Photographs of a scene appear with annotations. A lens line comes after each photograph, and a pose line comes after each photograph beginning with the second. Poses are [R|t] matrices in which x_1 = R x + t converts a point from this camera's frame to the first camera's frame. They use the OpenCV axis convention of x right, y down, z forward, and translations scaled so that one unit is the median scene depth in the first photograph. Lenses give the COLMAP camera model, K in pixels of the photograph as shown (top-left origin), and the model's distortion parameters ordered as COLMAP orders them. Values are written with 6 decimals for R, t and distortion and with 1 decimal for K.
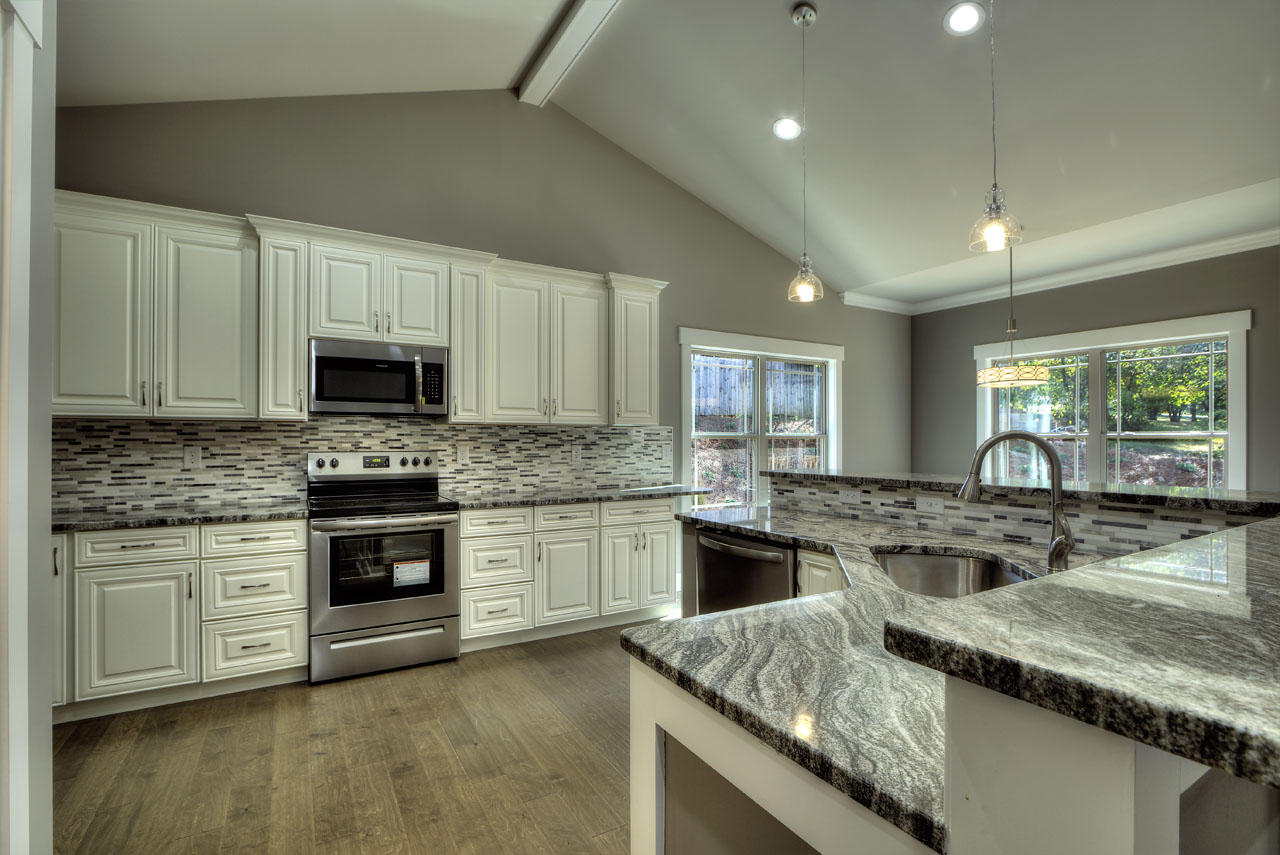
lens RADIAL K [[584.7, 0, 635.6], [0, 584.7, 436.4], [0, 0, 1]] dist [-0.017524, 0.003112]
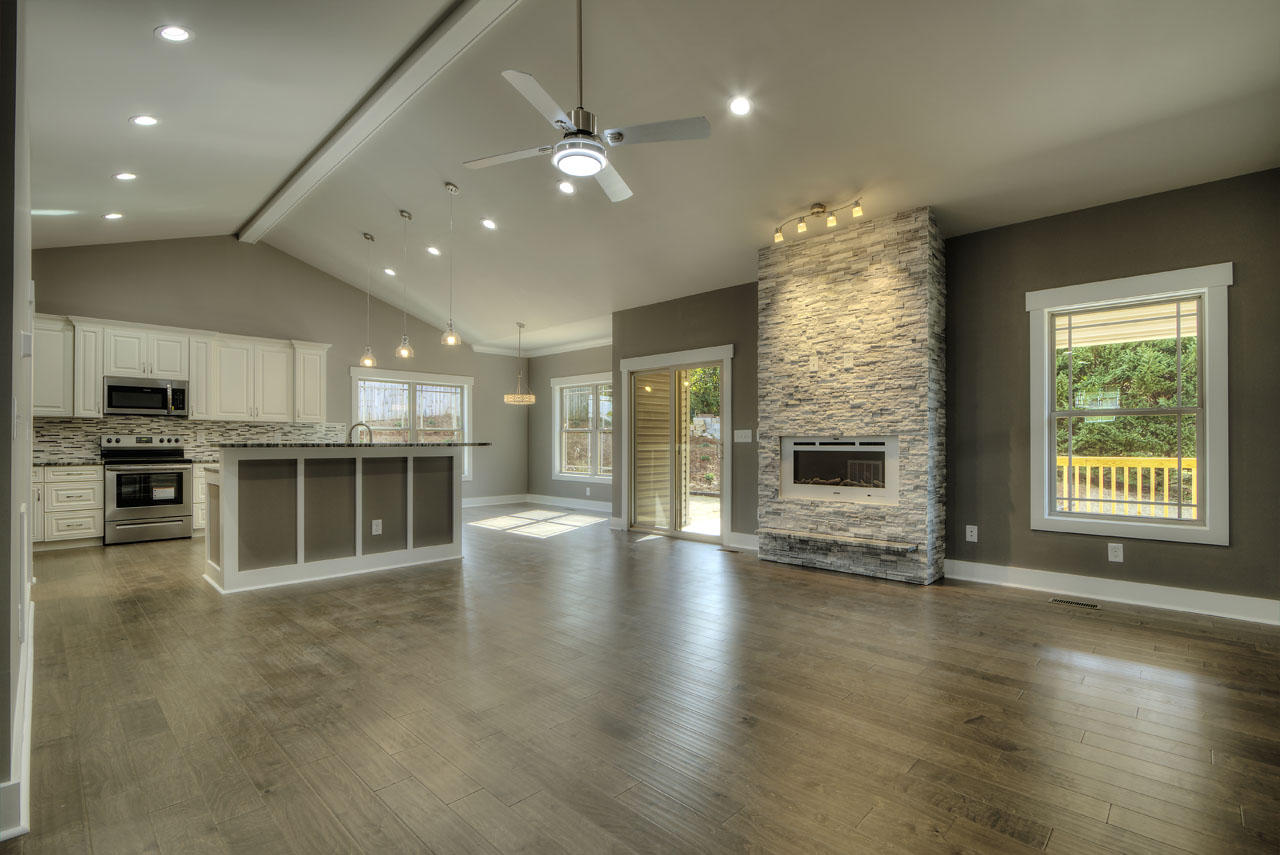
lens RADIAL K [[584.7, 0, 634.9], [0, 584.7, 437.0], [0, 0, 1]] dist [-0.017524, 0.003112]
pose [[0.963524, 0.002348, 0.267611, 0.598075], [-0.002193, 0.999997, -0.000881, 0.032798], [-0.267612, 0.000262, 0.963527, -1.256803]]
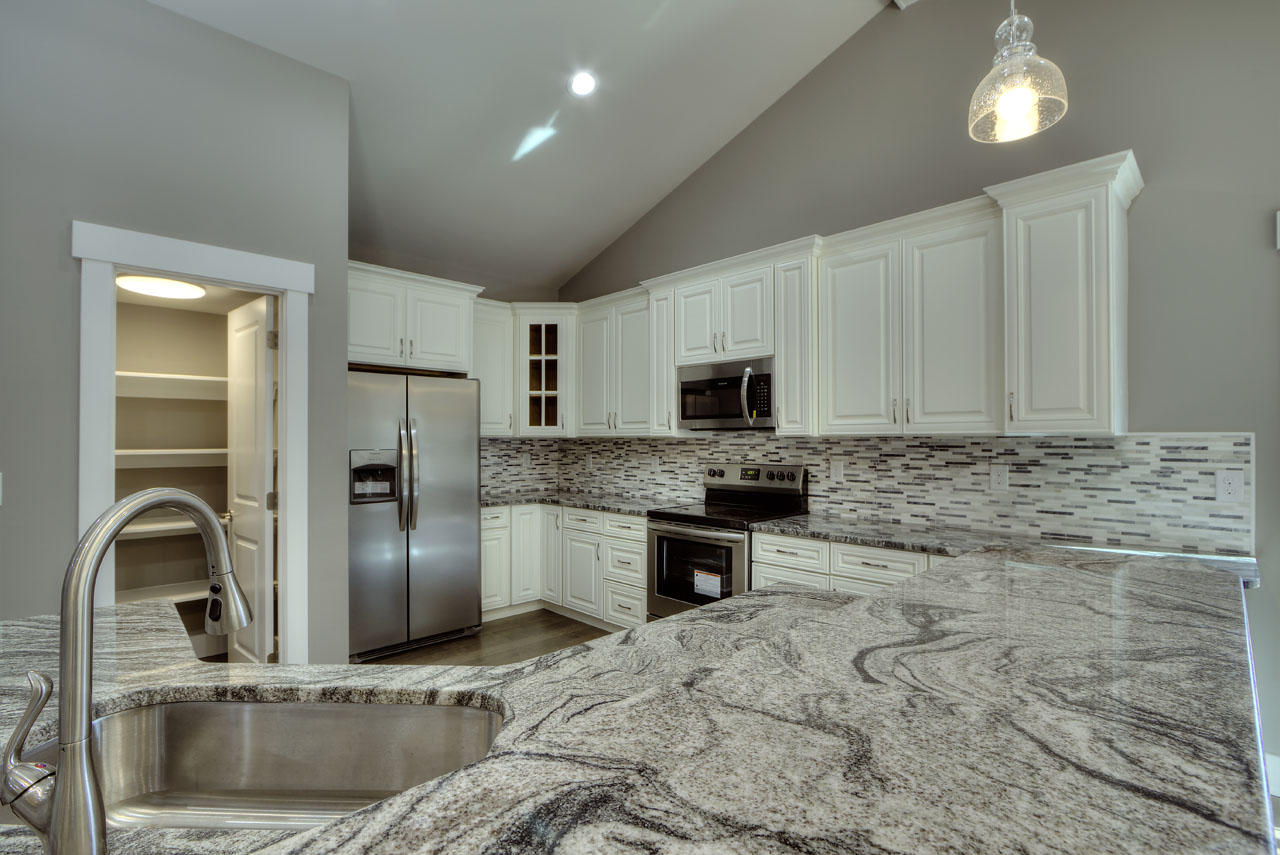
lens RADIAL K [[584.7, 0, 639.2], [0, 584.7, 443.7], [0, 0, 1]] dist [-0.017524, 0.003112]
pose [[0.241412, 0.004489, -0.970412, 0.539945], [0.006923, 0.999956, 0.006348, -0.019118], [0.970398, -0.008250, 0.241370, 0.576165]]
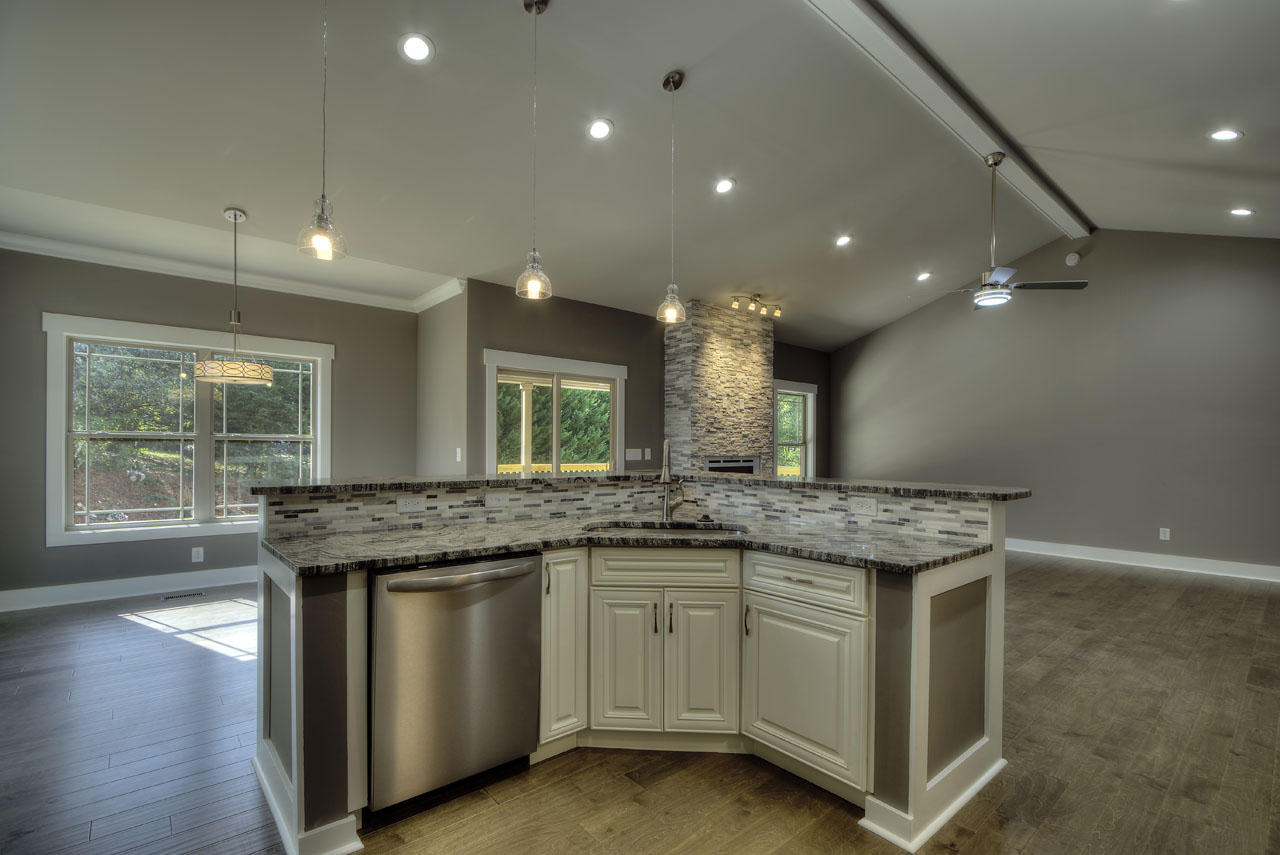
lens RADIAL K [[584.7, 0, 647.5], [0, 584.7, 445.2], [0, 0, 1]] dist [-0.017524, 0.003112]
pose [[-0.187182, 0.001612, 0.982324, -0.462431], [-0.018366, 0.999818, -0.005140, 0.007202], [-0.982154, -0.019004, -0.187118, 0.635939]]
